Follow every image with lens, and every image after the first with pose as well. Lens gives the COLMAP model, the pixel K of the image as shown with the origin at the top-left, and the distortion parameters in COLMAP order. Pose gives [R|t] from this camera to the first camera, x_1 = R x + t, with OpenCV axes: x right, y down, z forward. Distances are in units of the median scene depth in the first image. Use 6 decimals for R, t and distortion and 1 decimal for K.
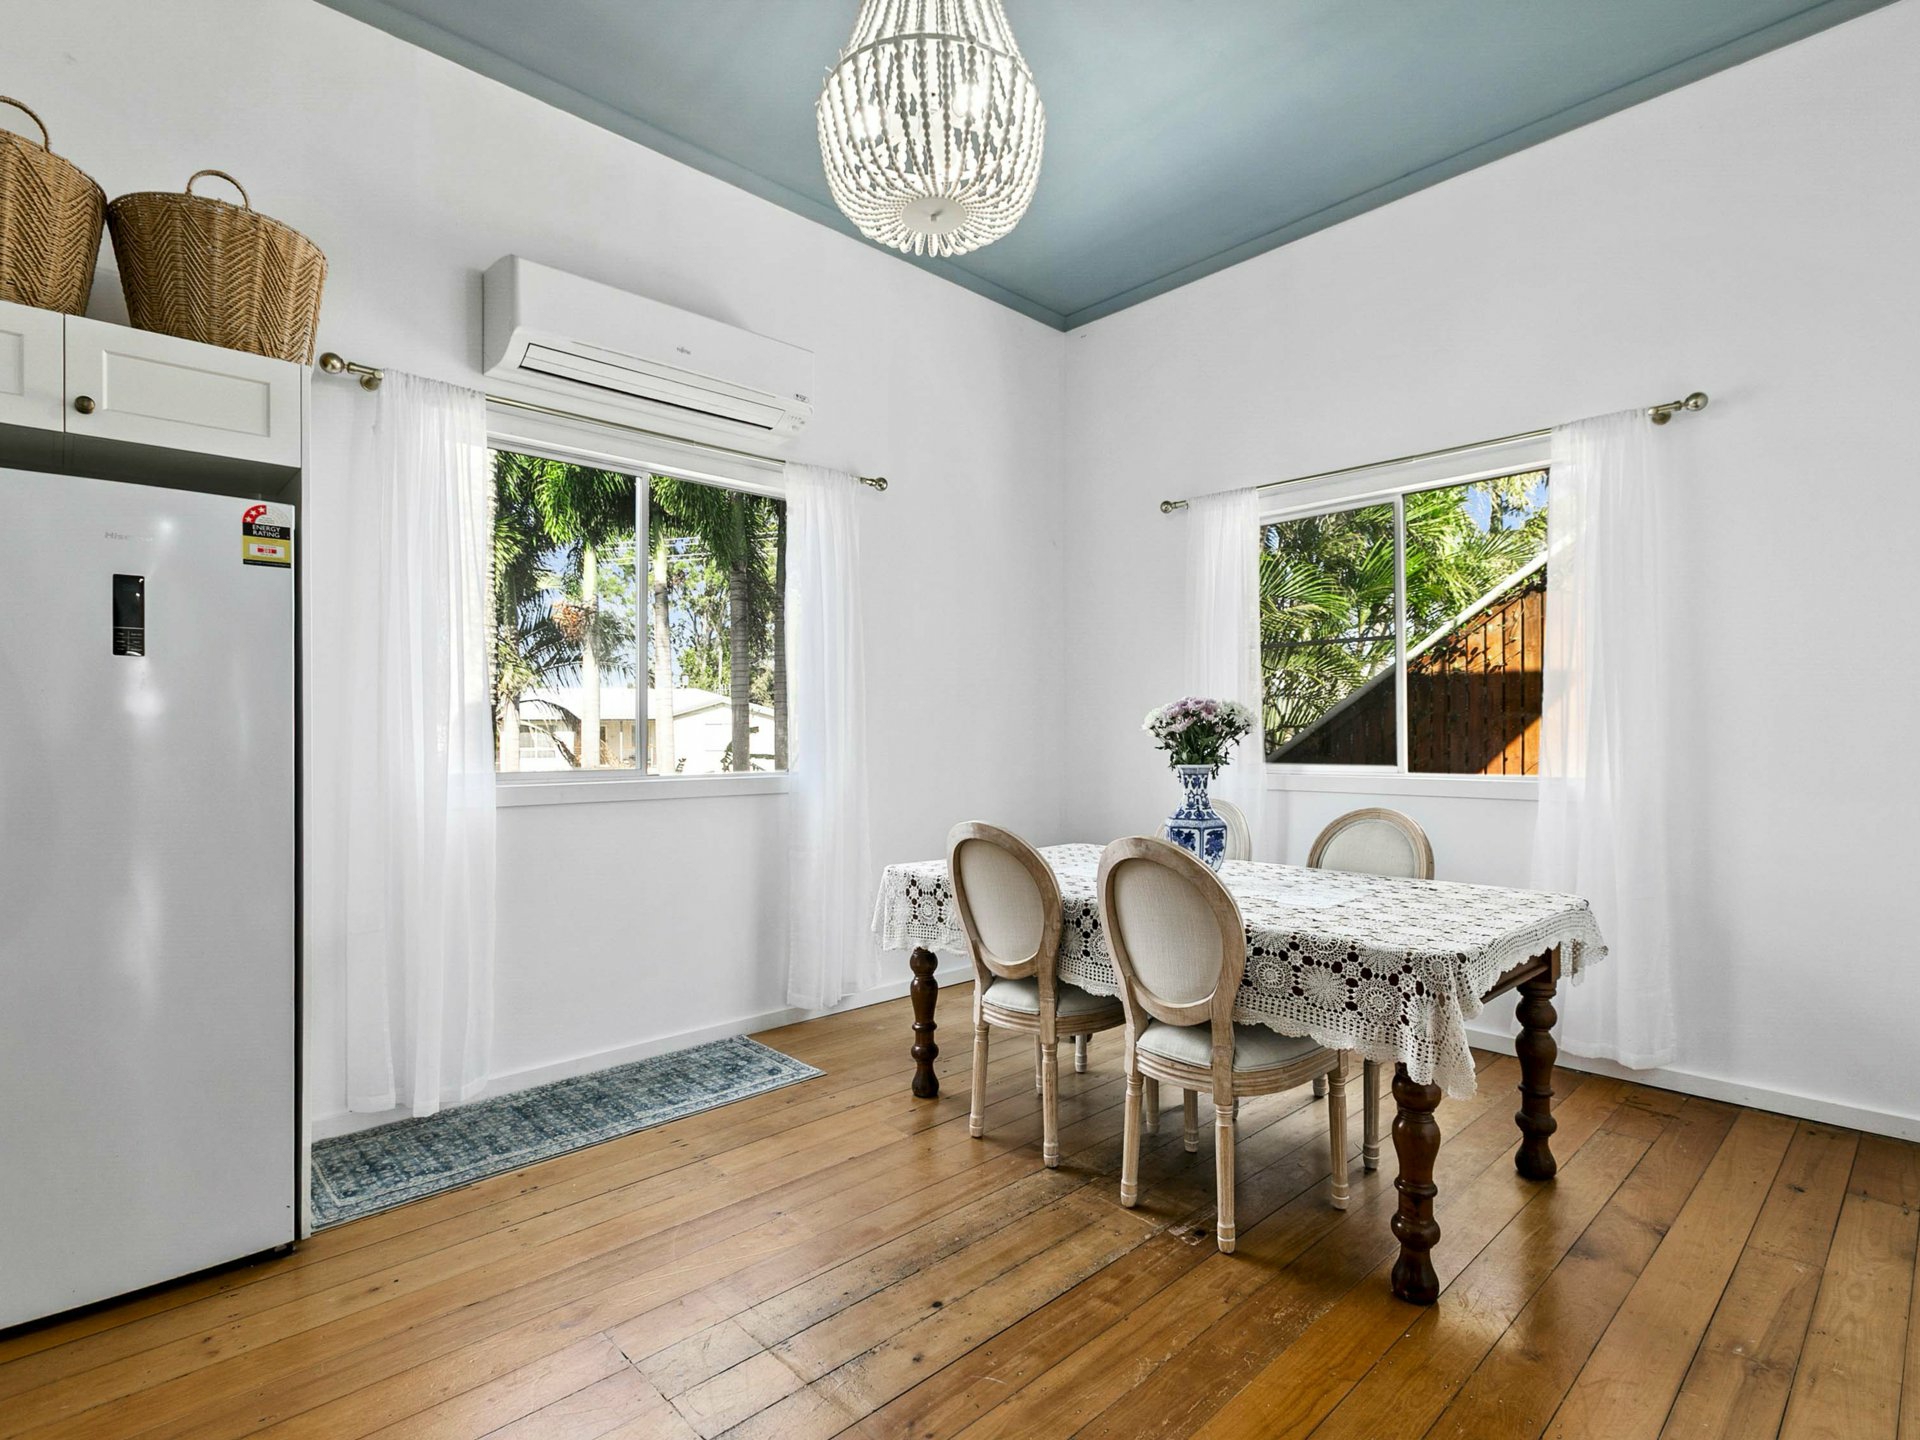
lens RADIAL K [[973.1, 0, 962.5], [0, 973.1, 726.8], [0, 0, 1]] dist [-0.004985, -0.001811]
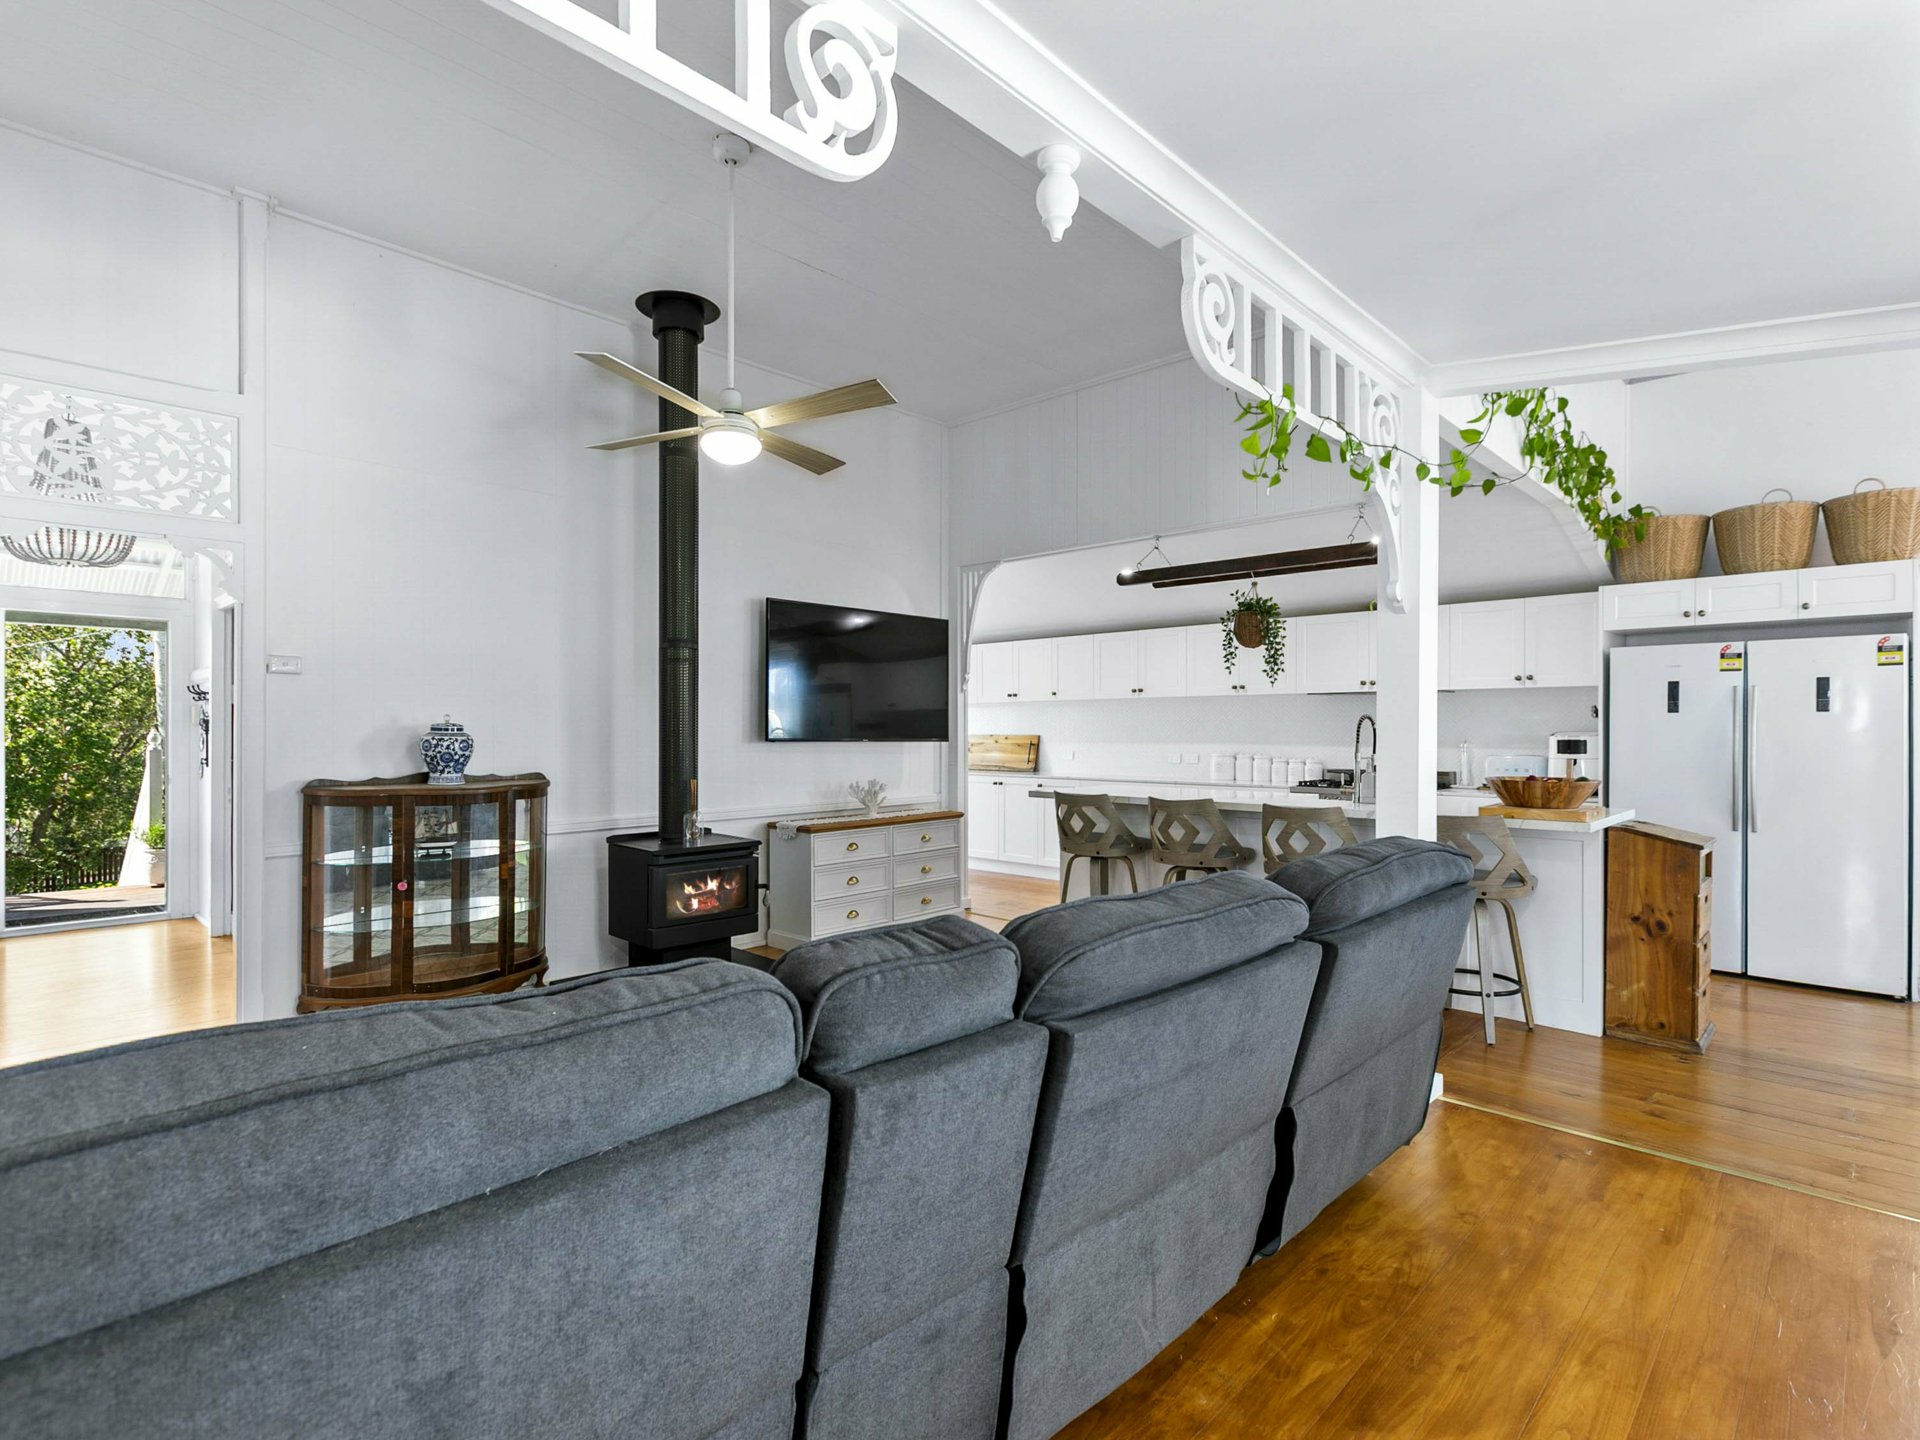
lens RADIAL K [[973.1, 0, 966.7], [0, 973.1, 729.6], [0, 0, 1]] dist [-0.004985, -0.001811]
pose [[0.050855, -0.000361, -0.998706, 1.239497], [-0.005208, 0.999986, -0.000627, -0.015077], [0.998692, 0.005233, 0.050852, -1.071933]]
